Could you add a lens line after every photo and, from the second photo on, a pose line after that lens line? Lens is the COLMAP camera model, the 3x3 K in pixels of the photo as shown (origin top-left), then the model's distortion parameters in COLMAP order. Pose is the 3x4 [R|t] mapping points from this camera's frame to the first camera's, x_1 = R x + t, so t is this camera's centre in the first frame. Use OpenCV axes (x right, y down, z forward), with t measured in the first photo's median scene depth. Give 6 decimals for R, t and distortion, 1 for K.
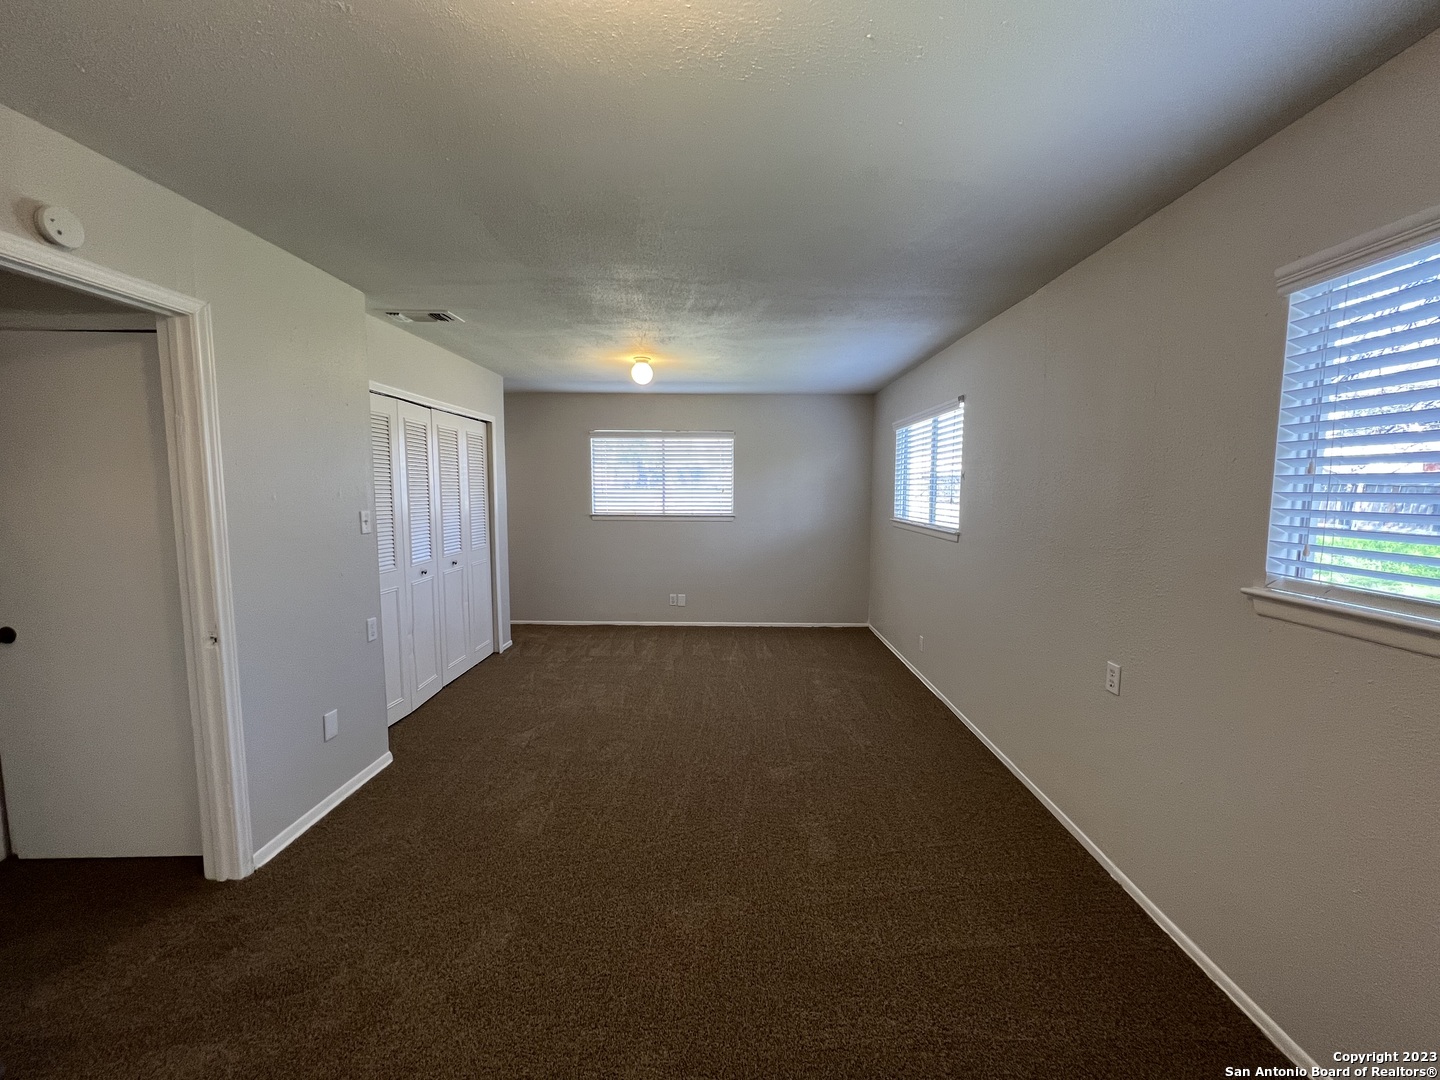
lens RADIAL K [[572.8, 0, 729.2], [0, 572.8, 539.9], [0, 0, 1]] dist [0.002763, 0.000160]
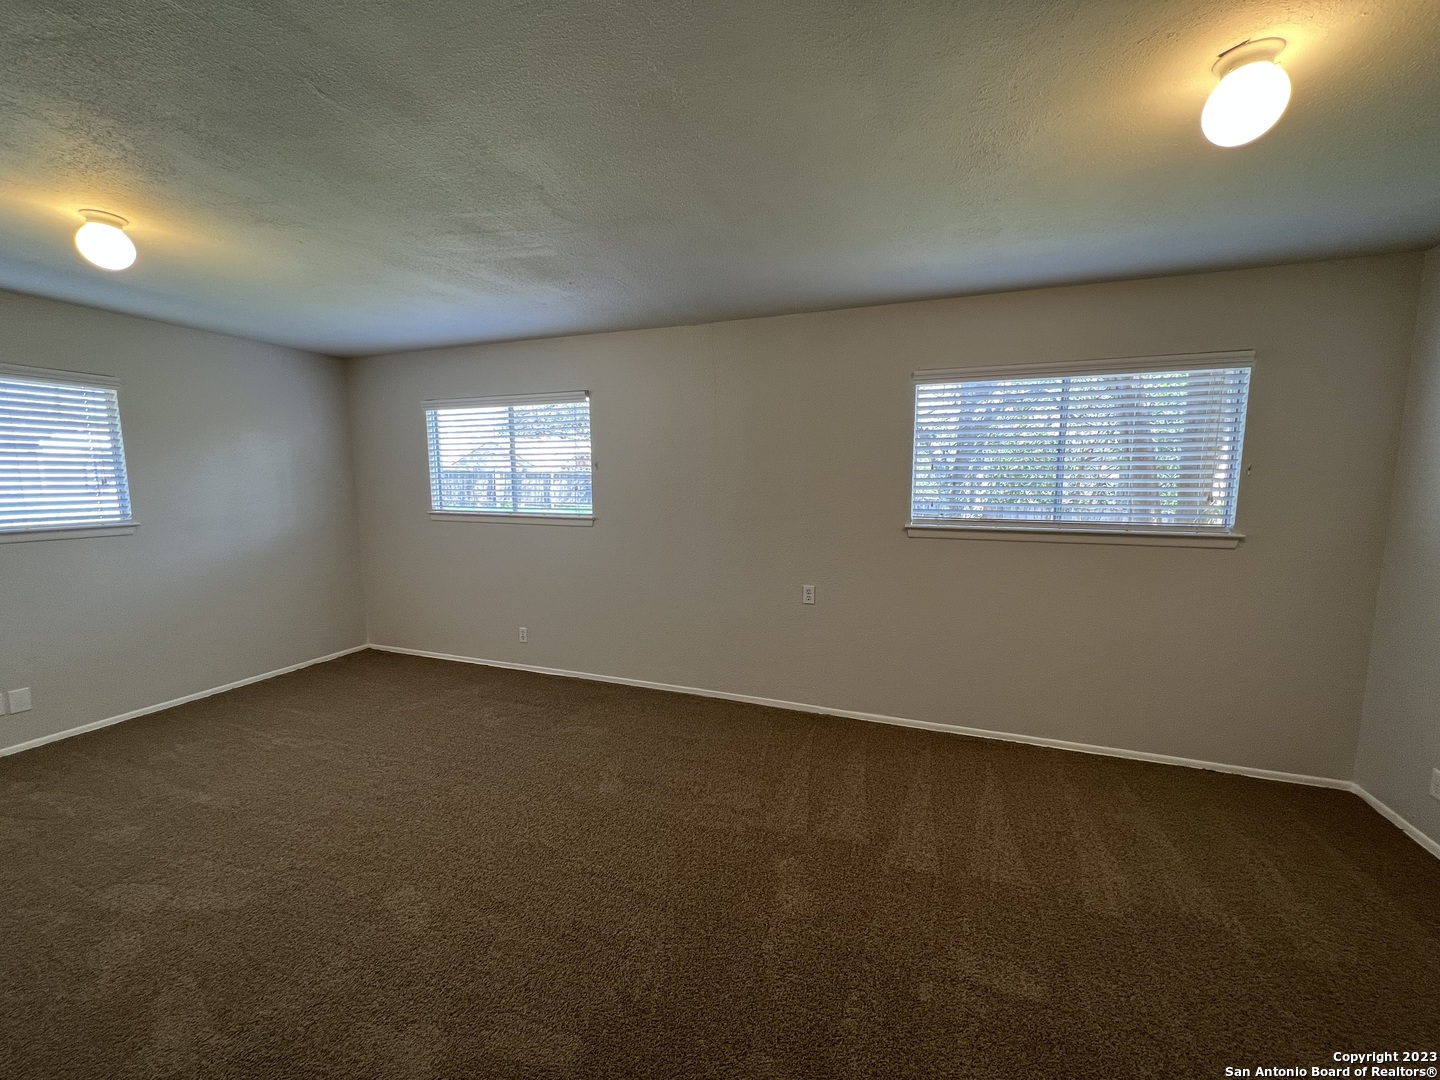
lens RADIAL K [[572.8, 0, 719.7], [0, 572.8, 541.5], [0, 0, 1]] dist [0.002763, 0.000160]
pose [[0.355821, -0.109758, 0.928086, -0.534726], [0.087575, 0.992626, 0.083815, -0.037347], [-0.930442, 0.051454, 0.362809, 0.389998]]
